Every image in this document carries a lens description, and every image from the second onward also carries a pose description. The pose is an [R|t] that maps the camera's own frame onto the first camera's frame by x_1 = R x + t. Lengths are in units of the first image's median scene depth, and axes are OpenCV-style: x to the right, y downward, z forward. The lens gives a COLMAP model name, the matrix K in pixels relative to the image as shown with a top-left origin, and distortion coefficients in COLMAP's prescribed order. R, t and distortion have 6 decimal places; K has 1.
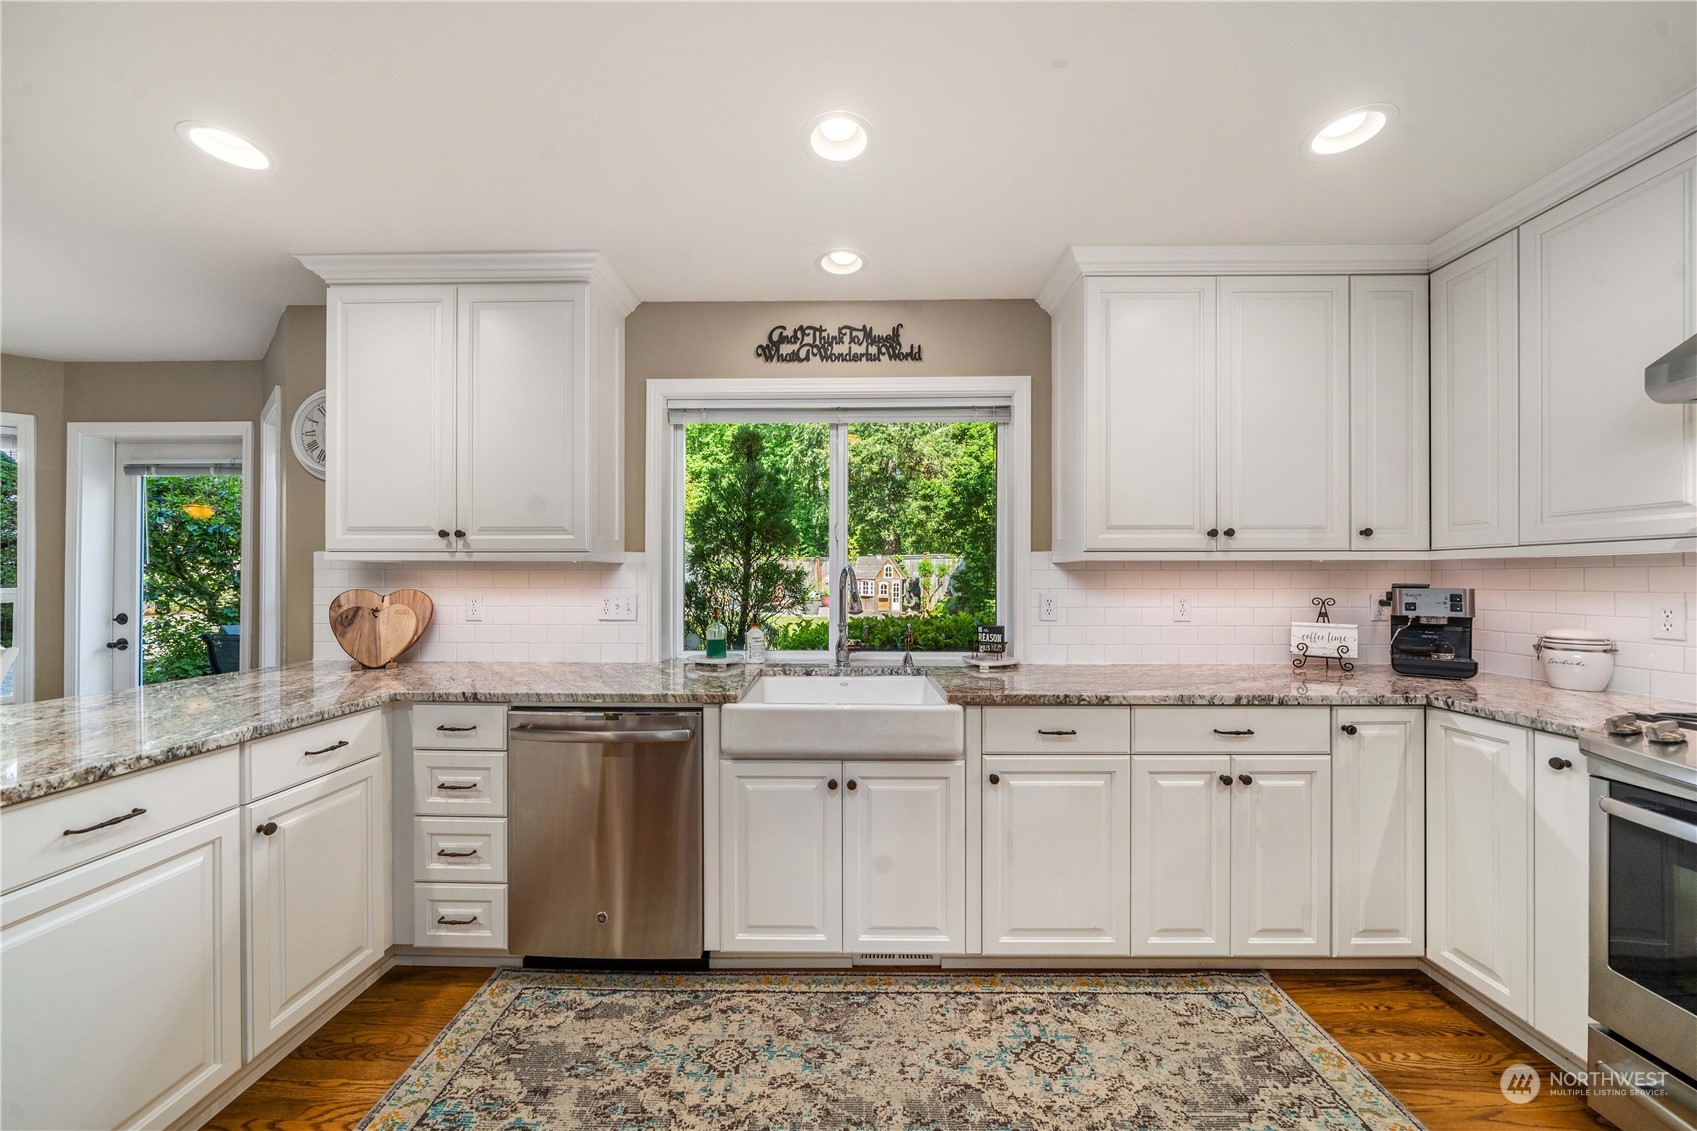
lens RADIAL K [[585.4, 0, 847.9], [0, 585.4, 572.6], [0, 0, 1]] dist [-0.007048, 0.000062]
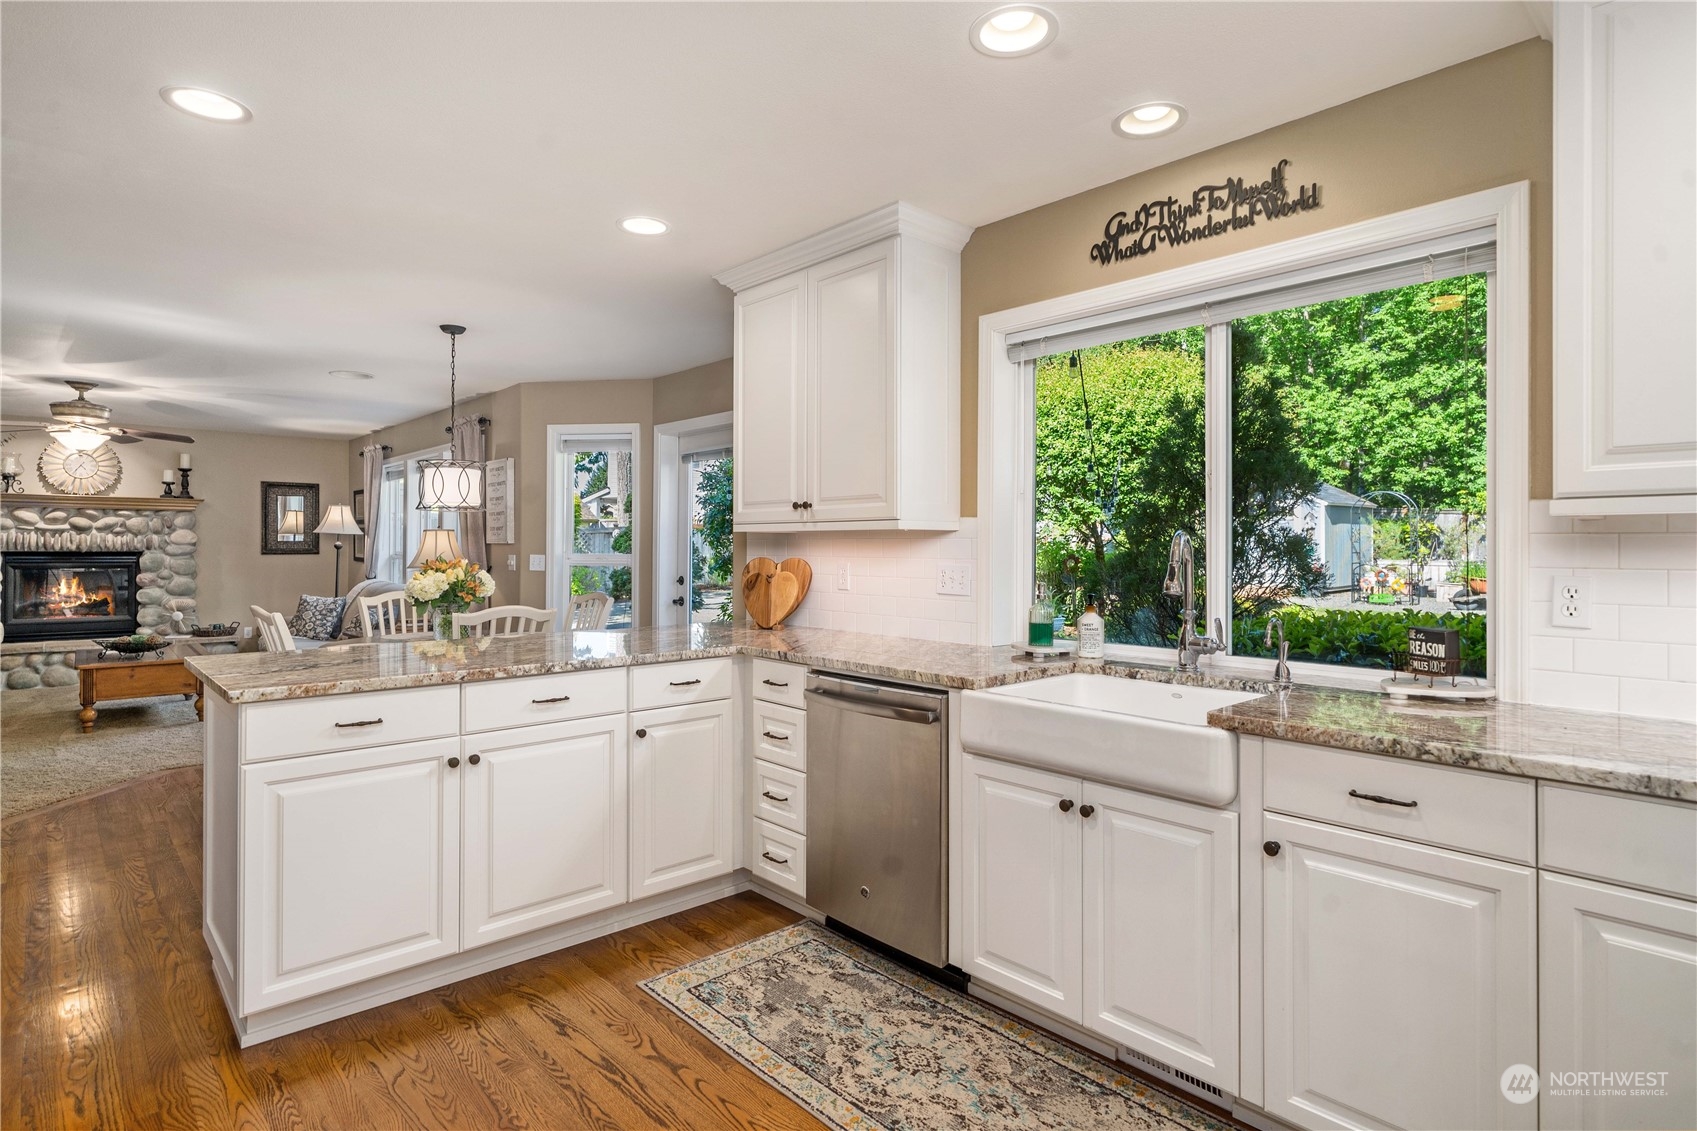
lens RADIAL K [[885.5, 0, 855.4], [0, 885.5, 534.1], [0, 0, 1]] dist [0.001512, 0.000189]
pose [[0.688082, -0.010383, -0.725559, 0.649323], [0.005659, 0.999944, -0.008942, 0.000309], [0.725611, 0.002047, 0.688102, -0.042385]]
